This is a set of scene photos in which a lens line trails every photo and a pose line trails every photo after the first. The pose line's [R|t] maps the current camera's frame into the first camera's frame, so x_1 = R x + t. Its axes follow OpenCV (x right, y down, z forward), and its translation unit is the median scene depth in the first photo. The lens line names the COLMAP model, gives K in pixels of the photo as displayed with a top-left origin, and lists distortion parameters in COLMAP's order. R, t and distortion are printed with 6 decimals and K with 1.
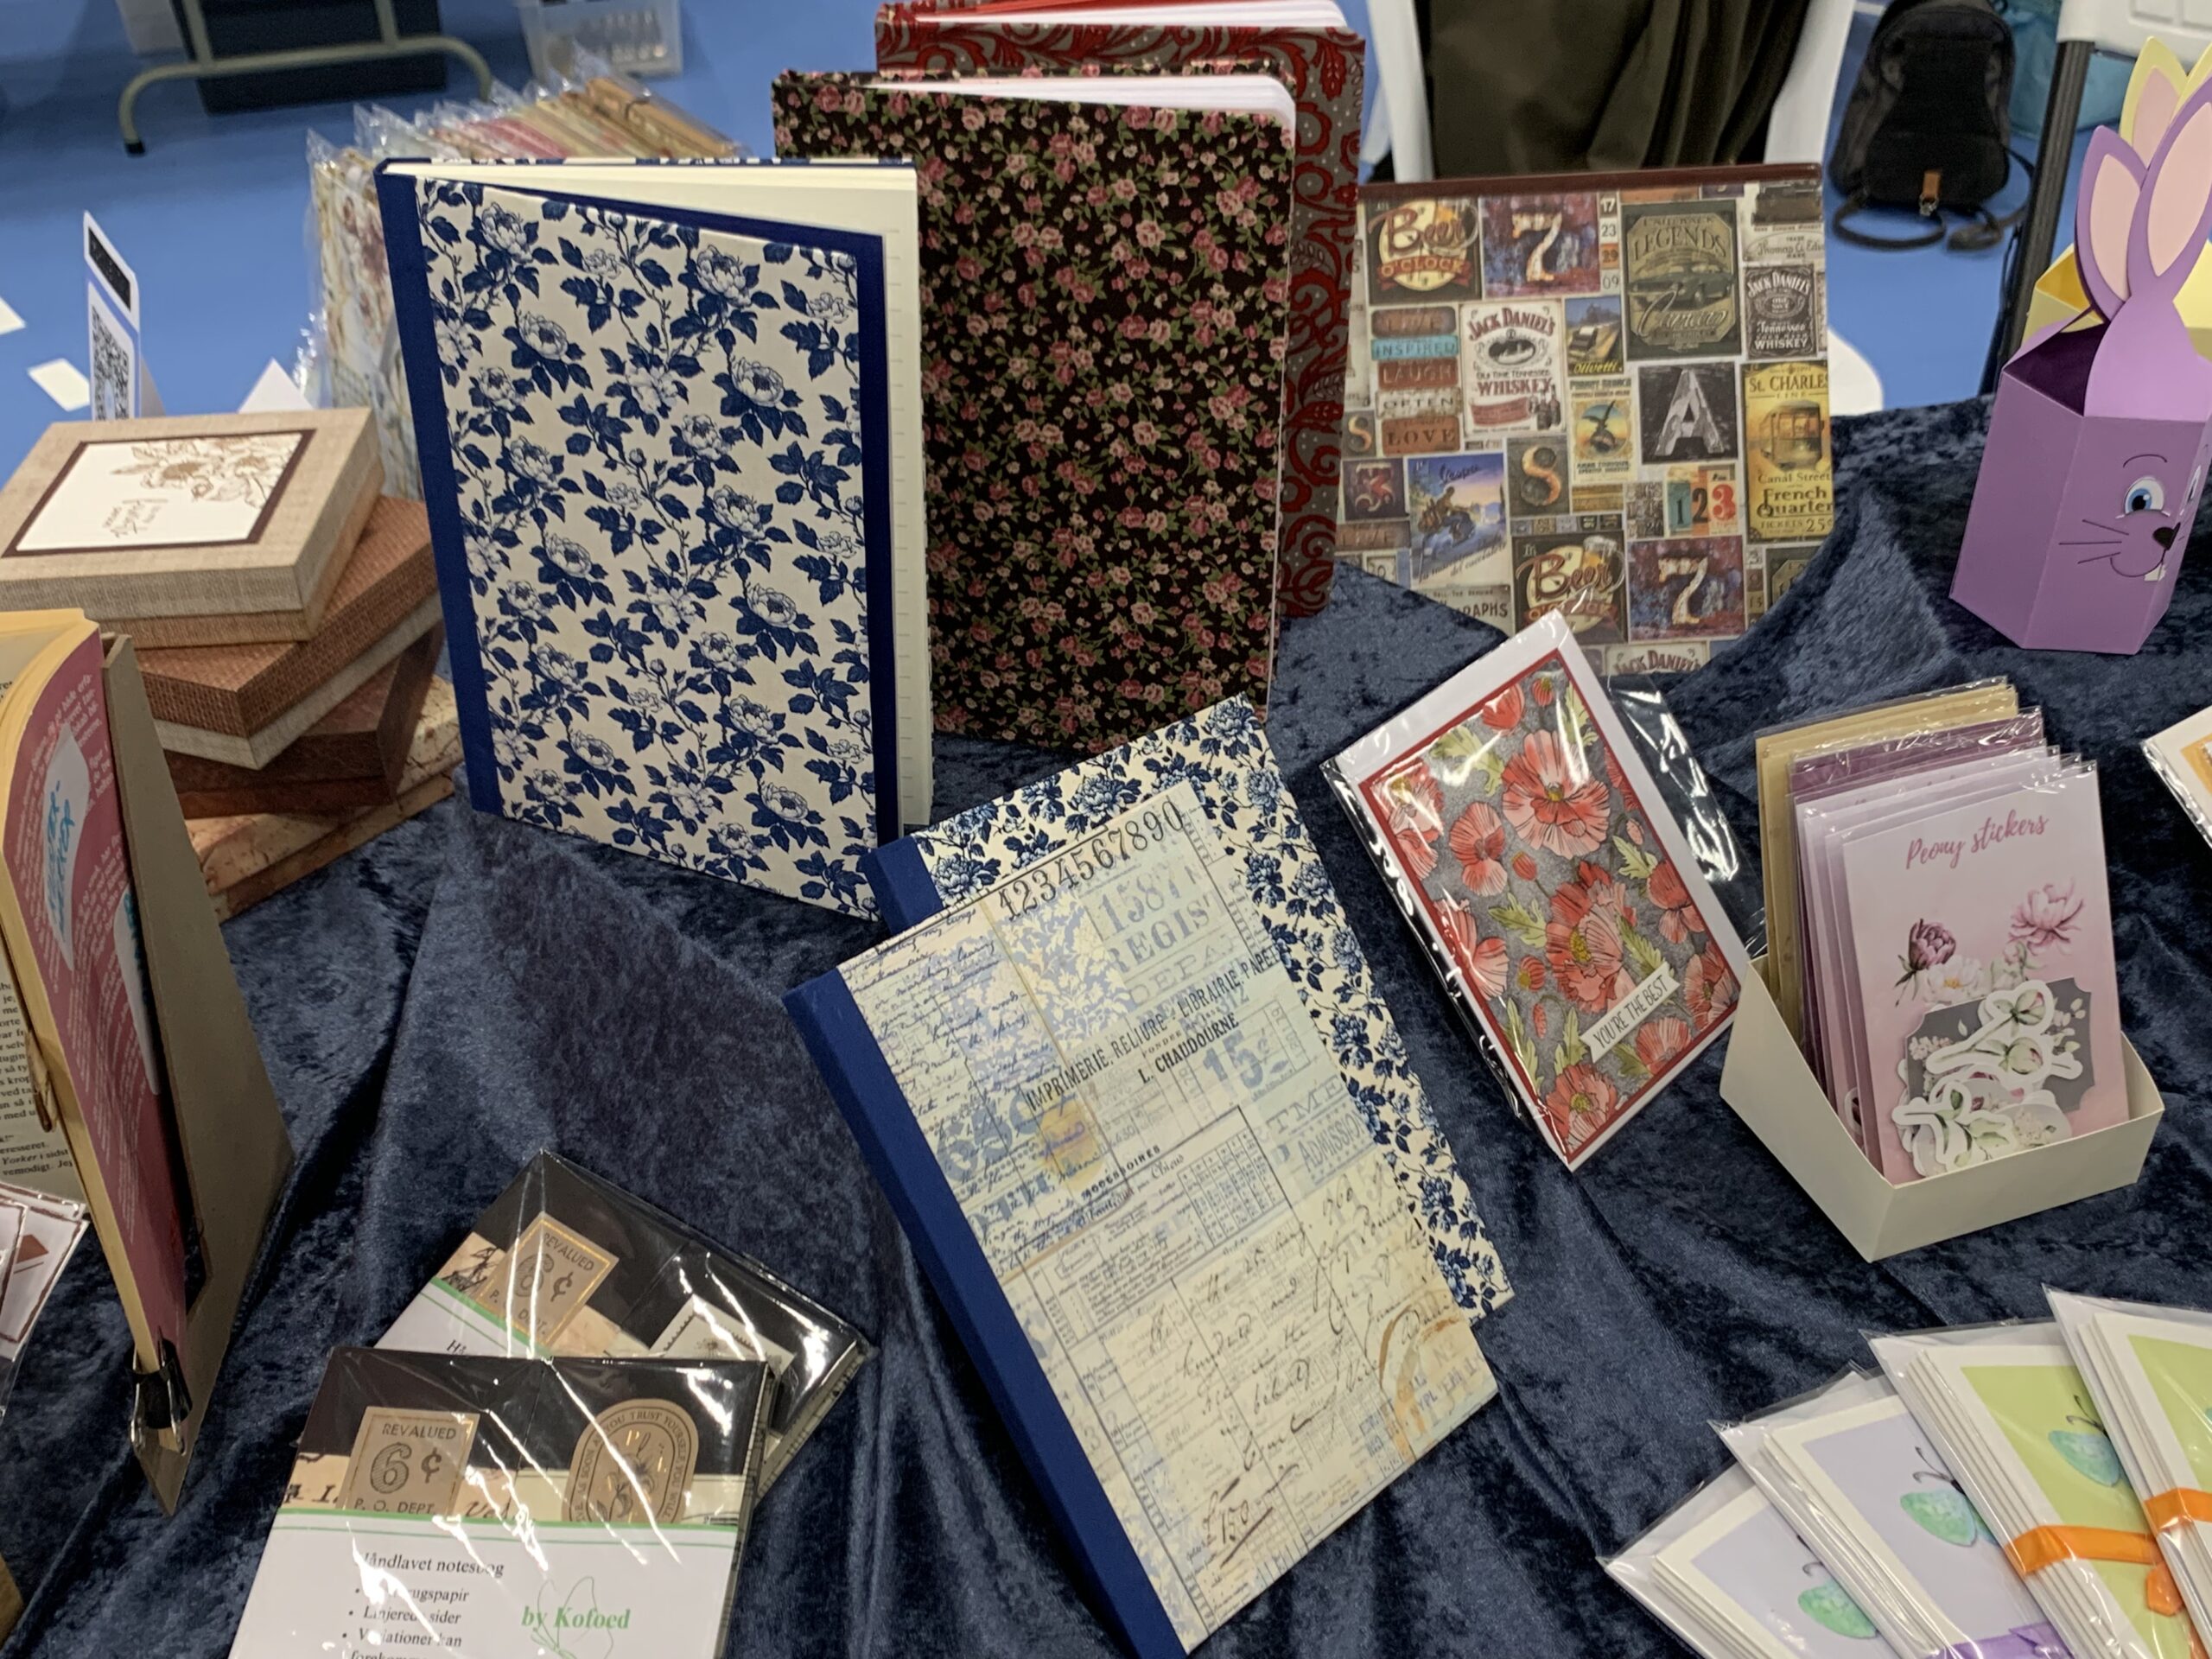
lens RADIAL K [[2213.9, 0, 1091.1], [0, 2213.9, 821.9], [0, 0, 1]] dist [0.067749, 0.000000]
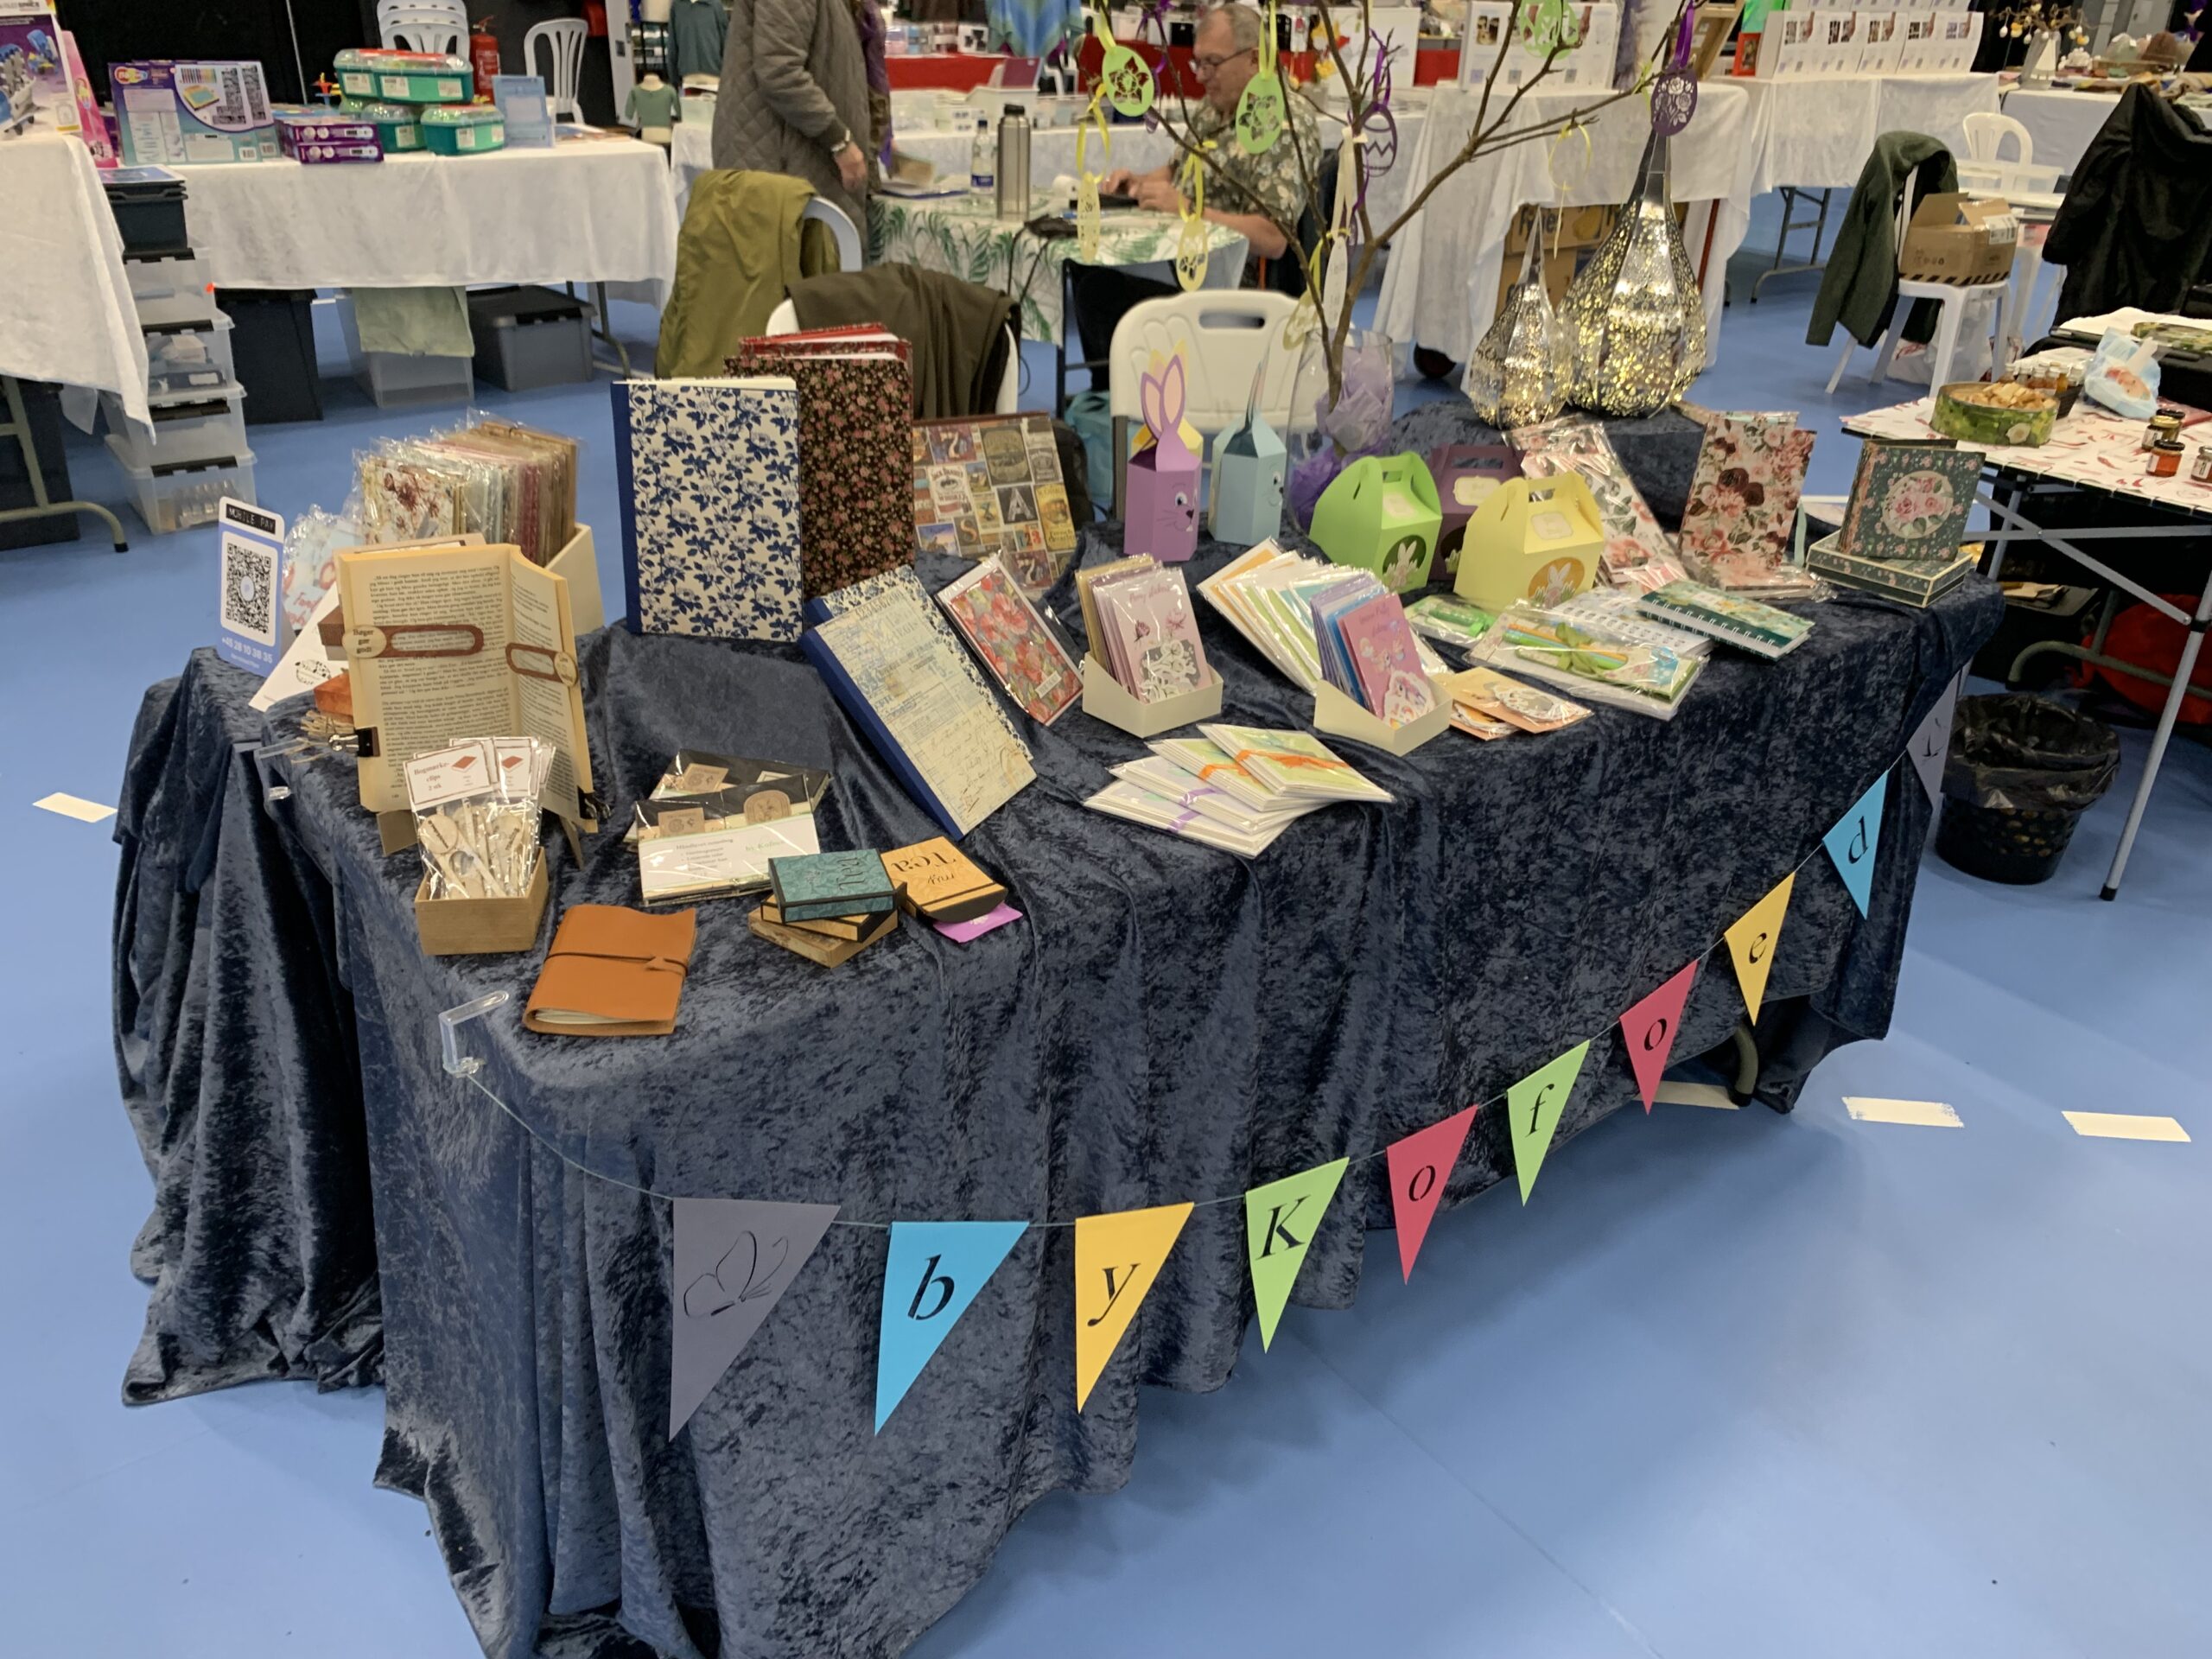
lens RADIAL K [[1632.9, 0, 1114.0], [0, 1632.9, 839.4], [0, 0, 1]] dist [0.024779, -0.005631]
pose [[0.919450, -0.135171, 0.369243, -0.526377], [0.187680, 0.976048, -0.110033, 0.586052], [-0.345526, 0.170470, 0.922796, -0.996274]]
